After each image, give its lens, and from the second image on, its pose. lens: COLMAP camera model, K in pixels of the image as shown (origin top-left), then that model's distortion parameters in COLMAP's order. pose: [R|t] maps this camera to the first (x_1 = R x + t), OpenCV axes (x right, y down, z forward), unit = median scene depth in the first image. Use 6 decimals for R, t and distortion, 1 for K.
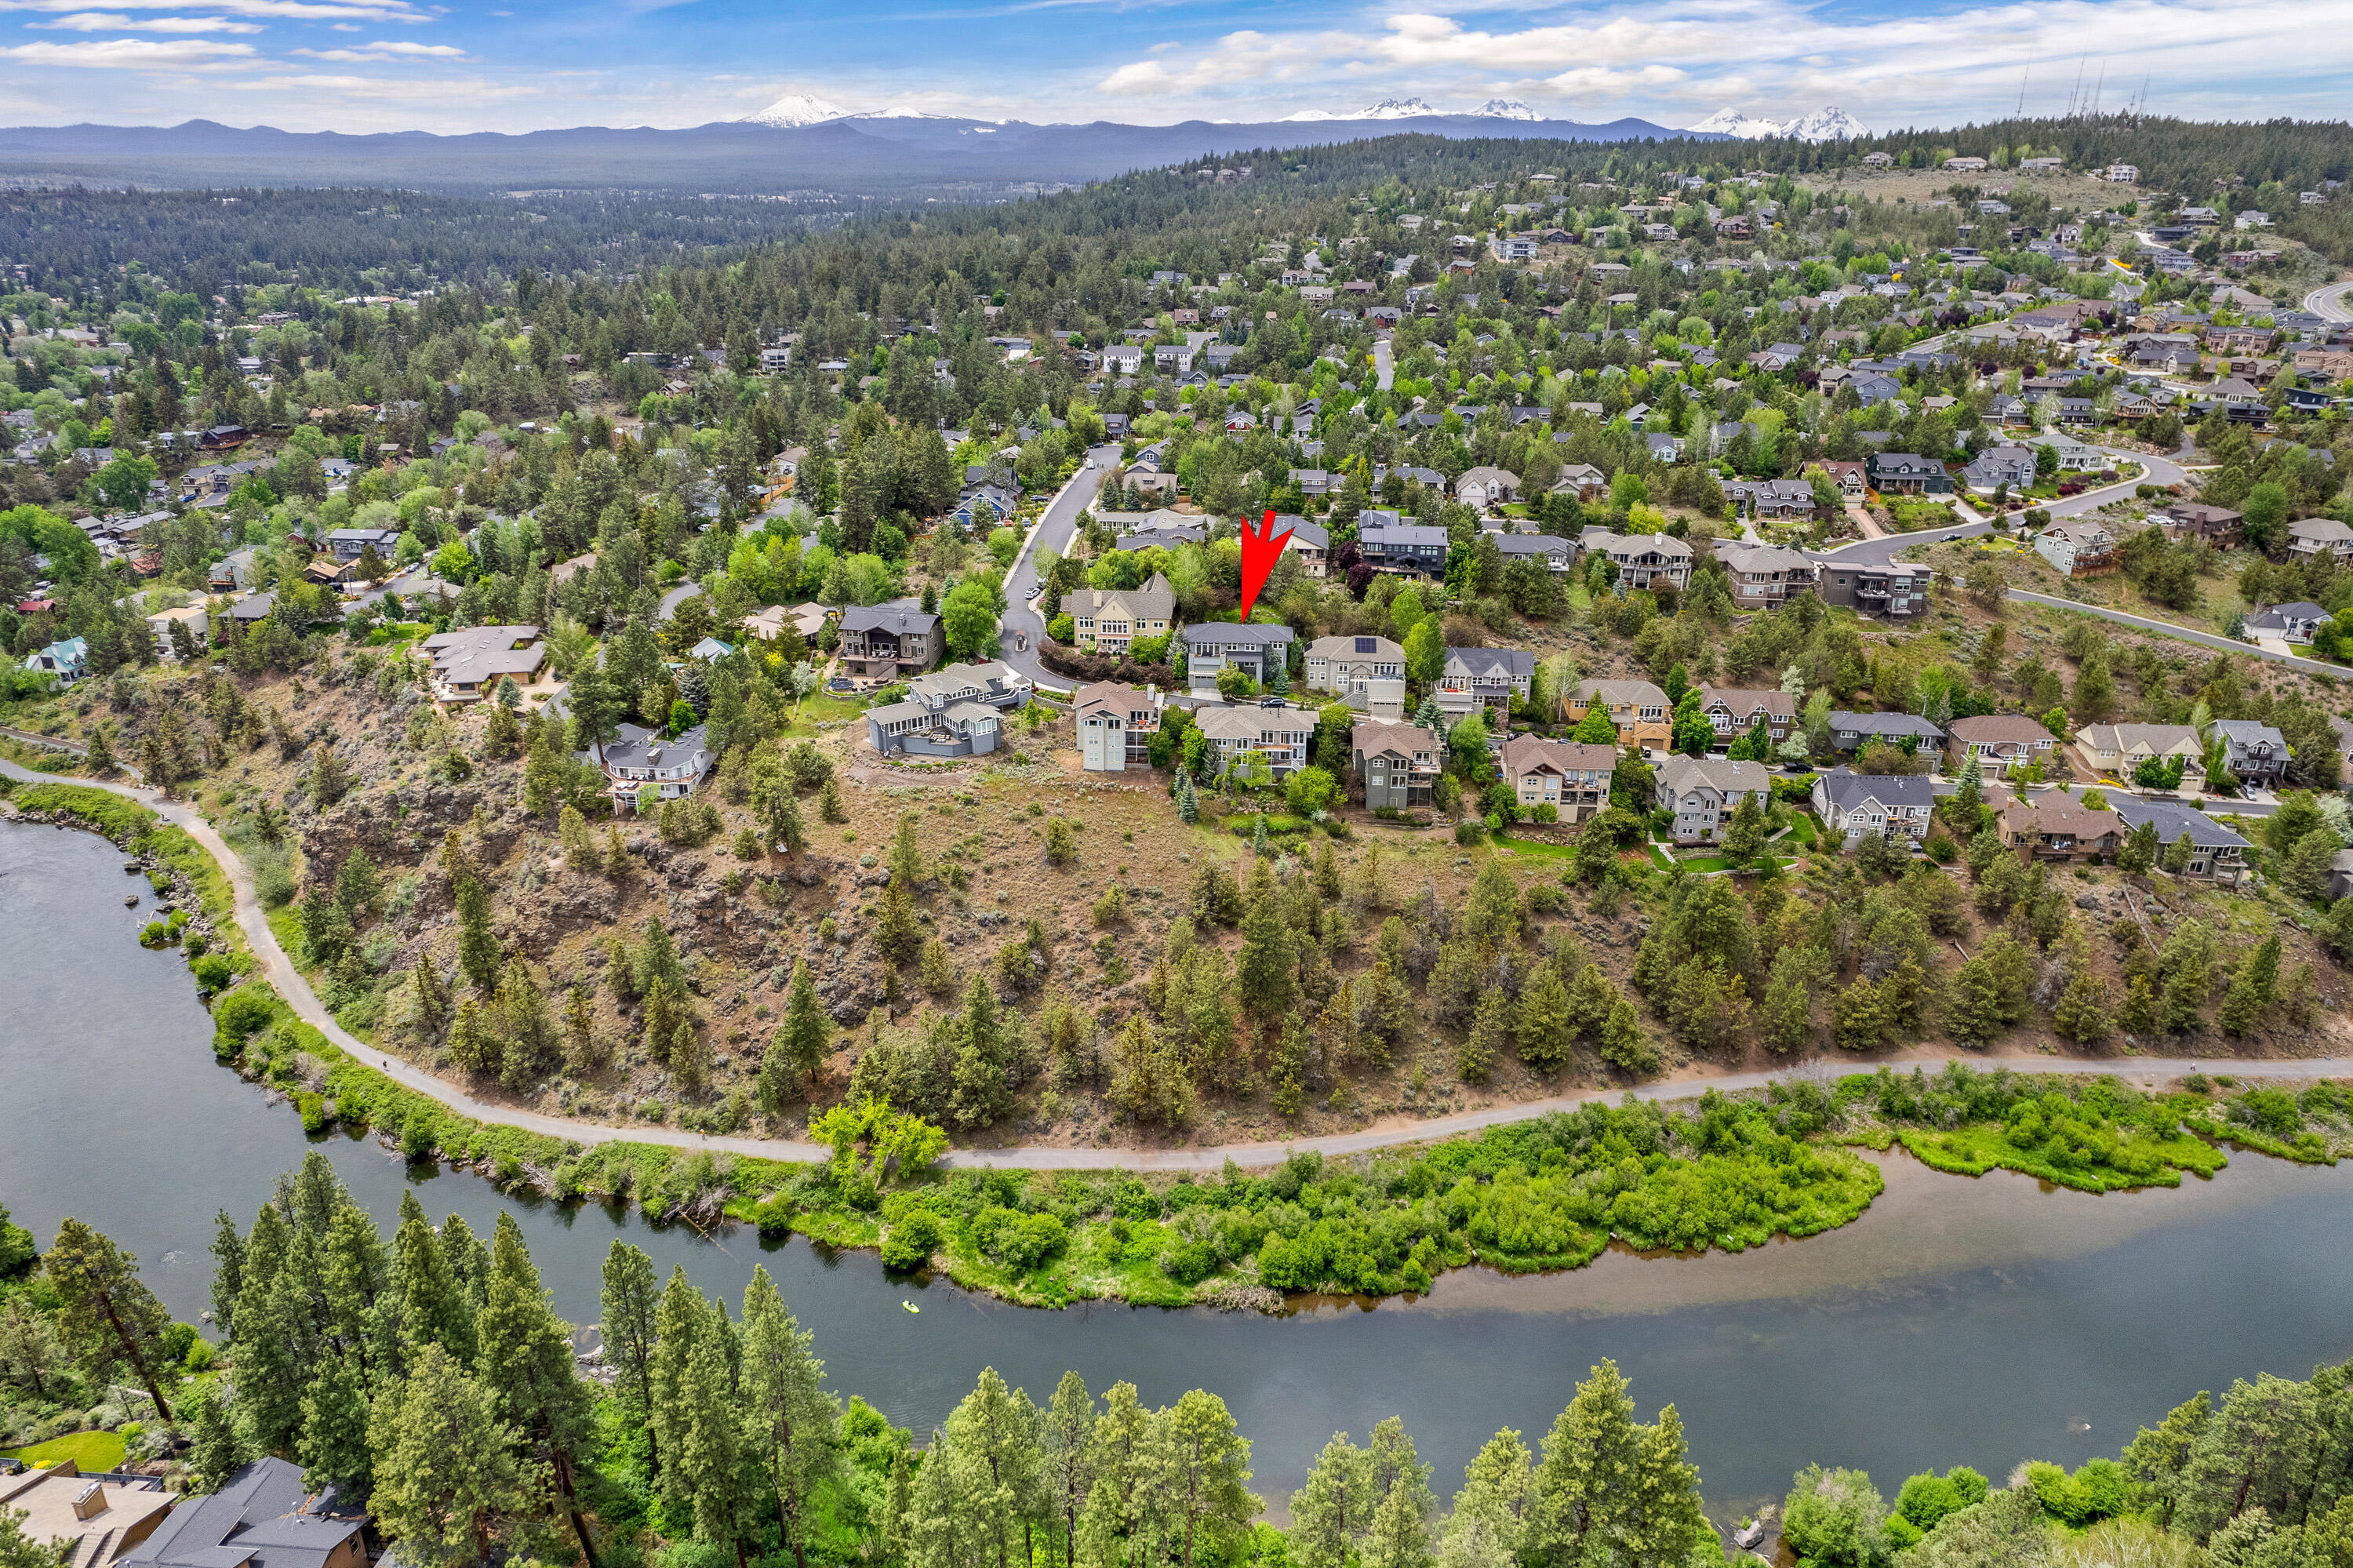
lens RADIAL K [[1741.0, 0, 1176.5], [0, 1741.0, 784.0], [0, 0, 1]] dist [-0.111611, 0.129422]
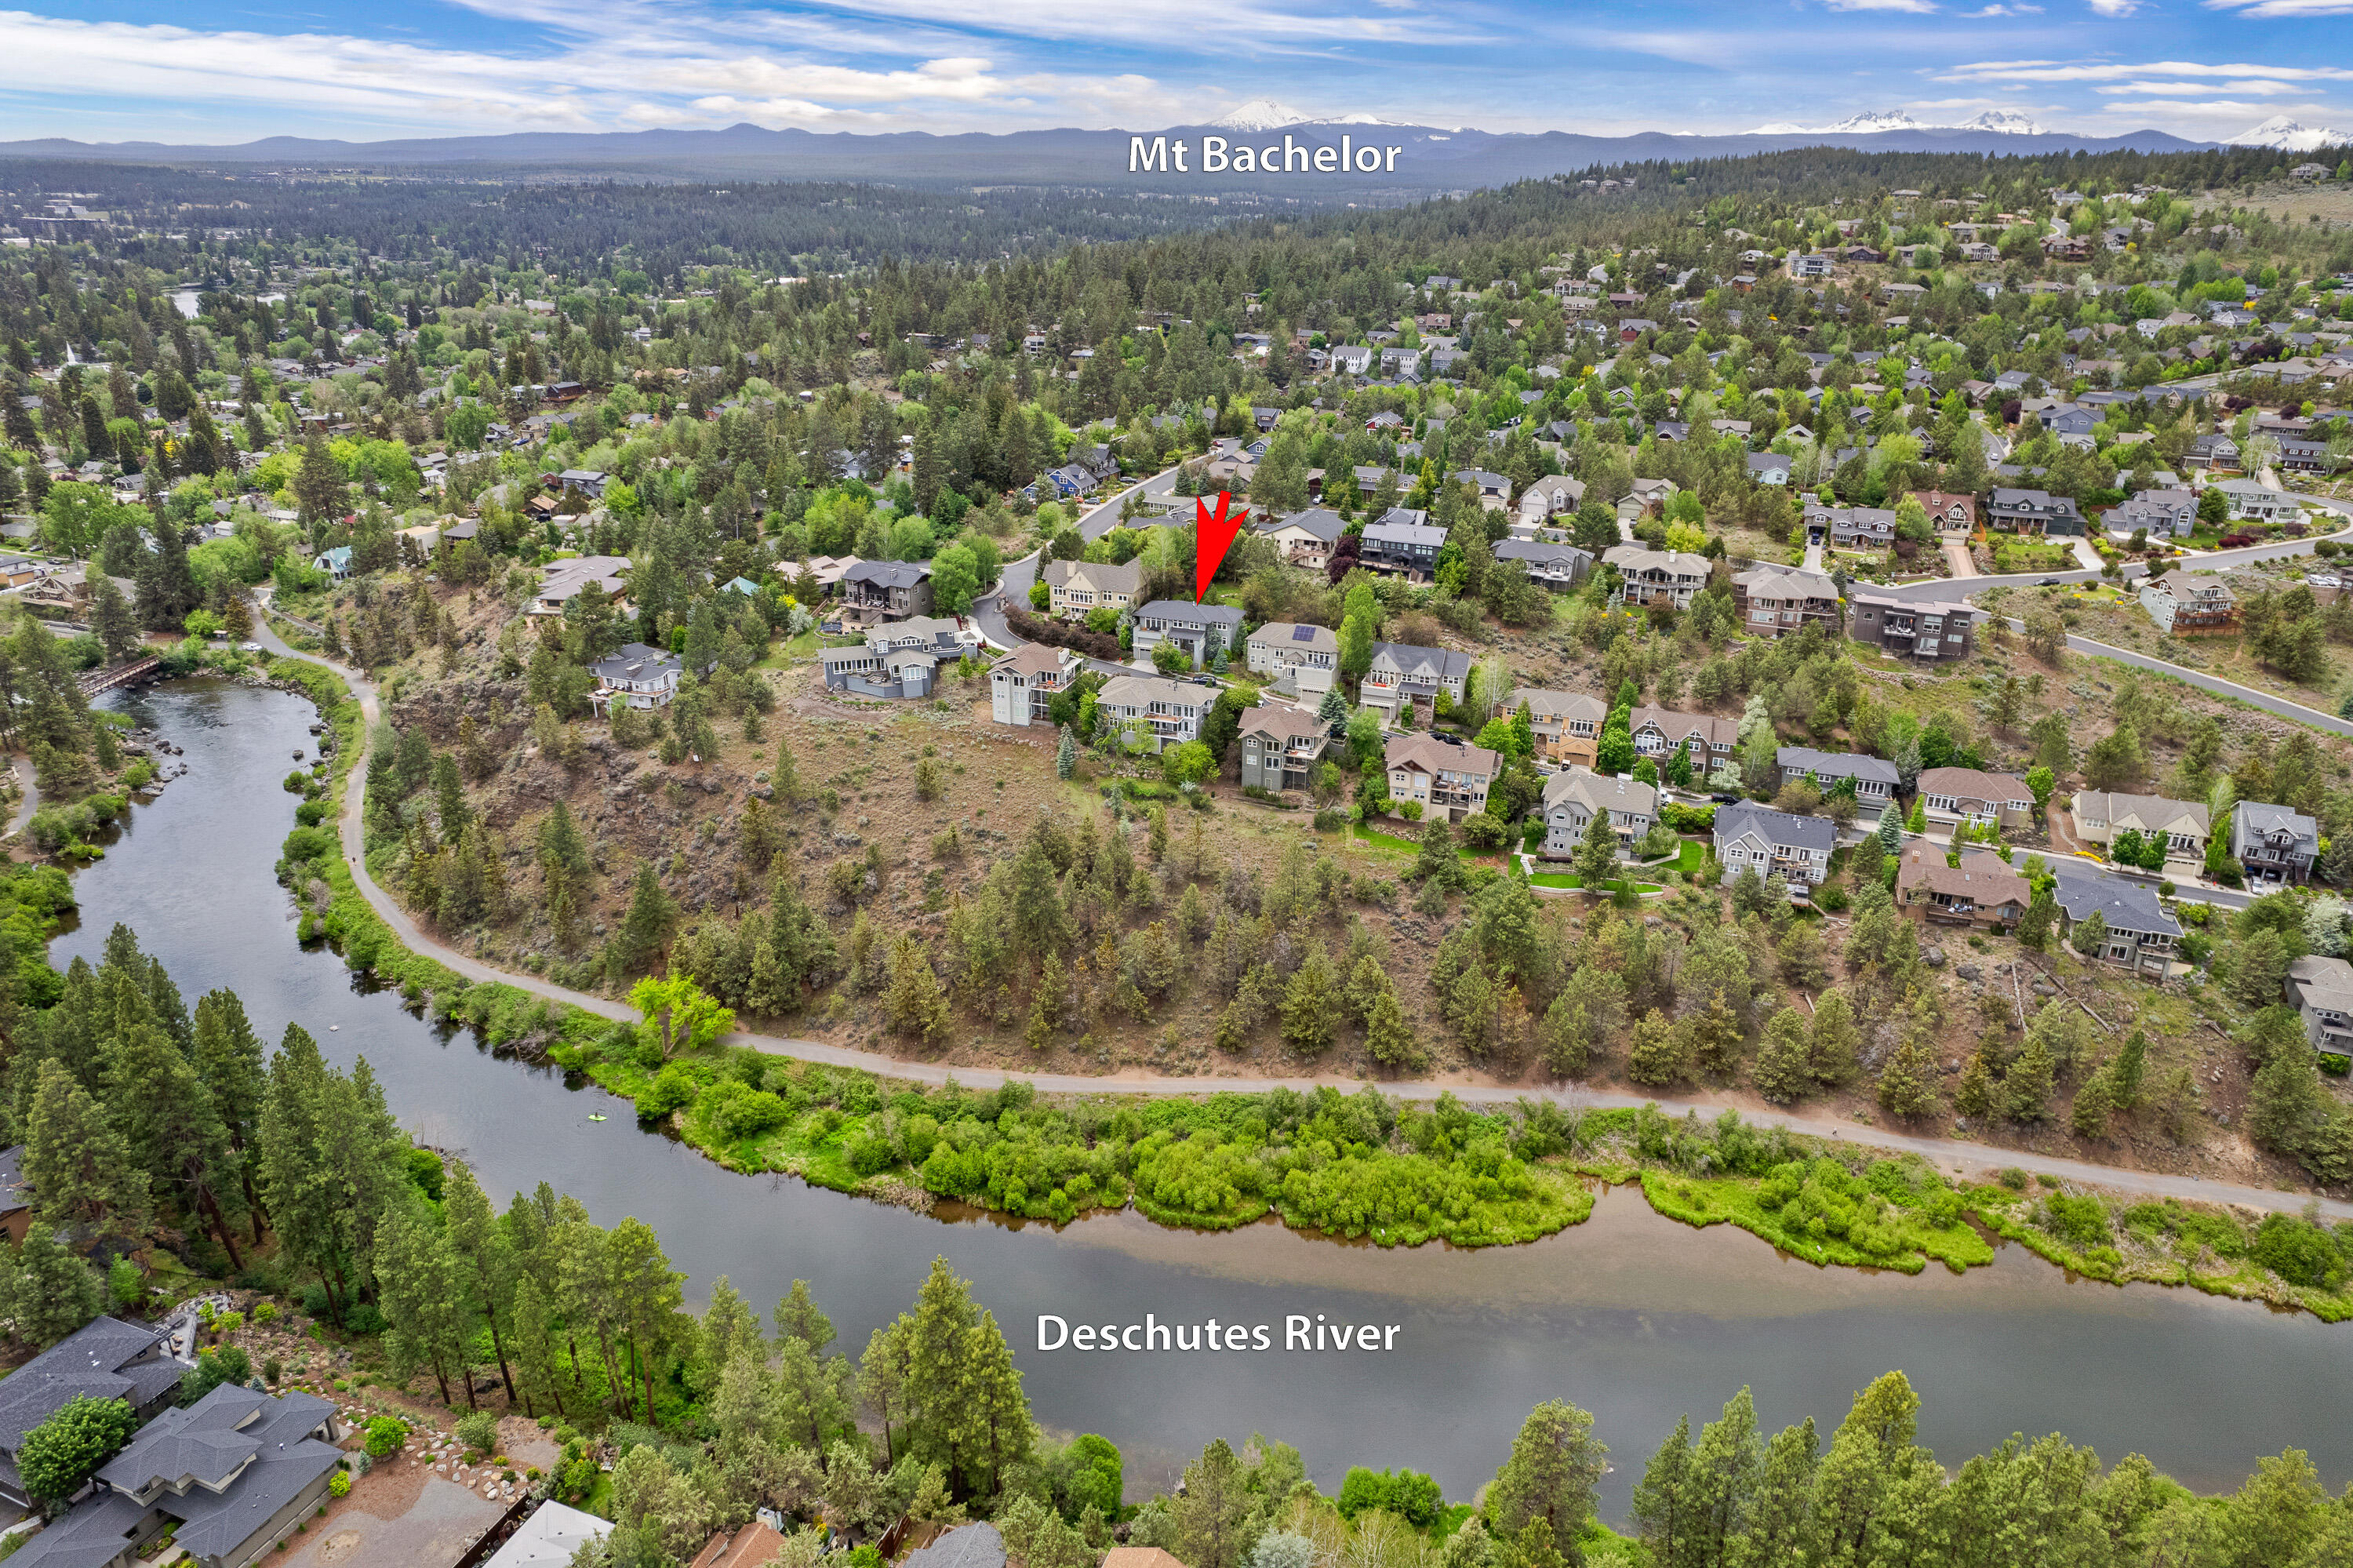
lens RADIAL K [[1741.0, 0, 1176.5], [0, 1741.0, 784.0], [0, 0, 1]] dist [-0.111611, 0.129422]
pose [[0.953146, 0.109974, -0.281814, 0.339468], [-0.111261, 0.993725, 0.011482, 0.005115], [0.281309, 0.020411, 0.959400, -0.003279]]
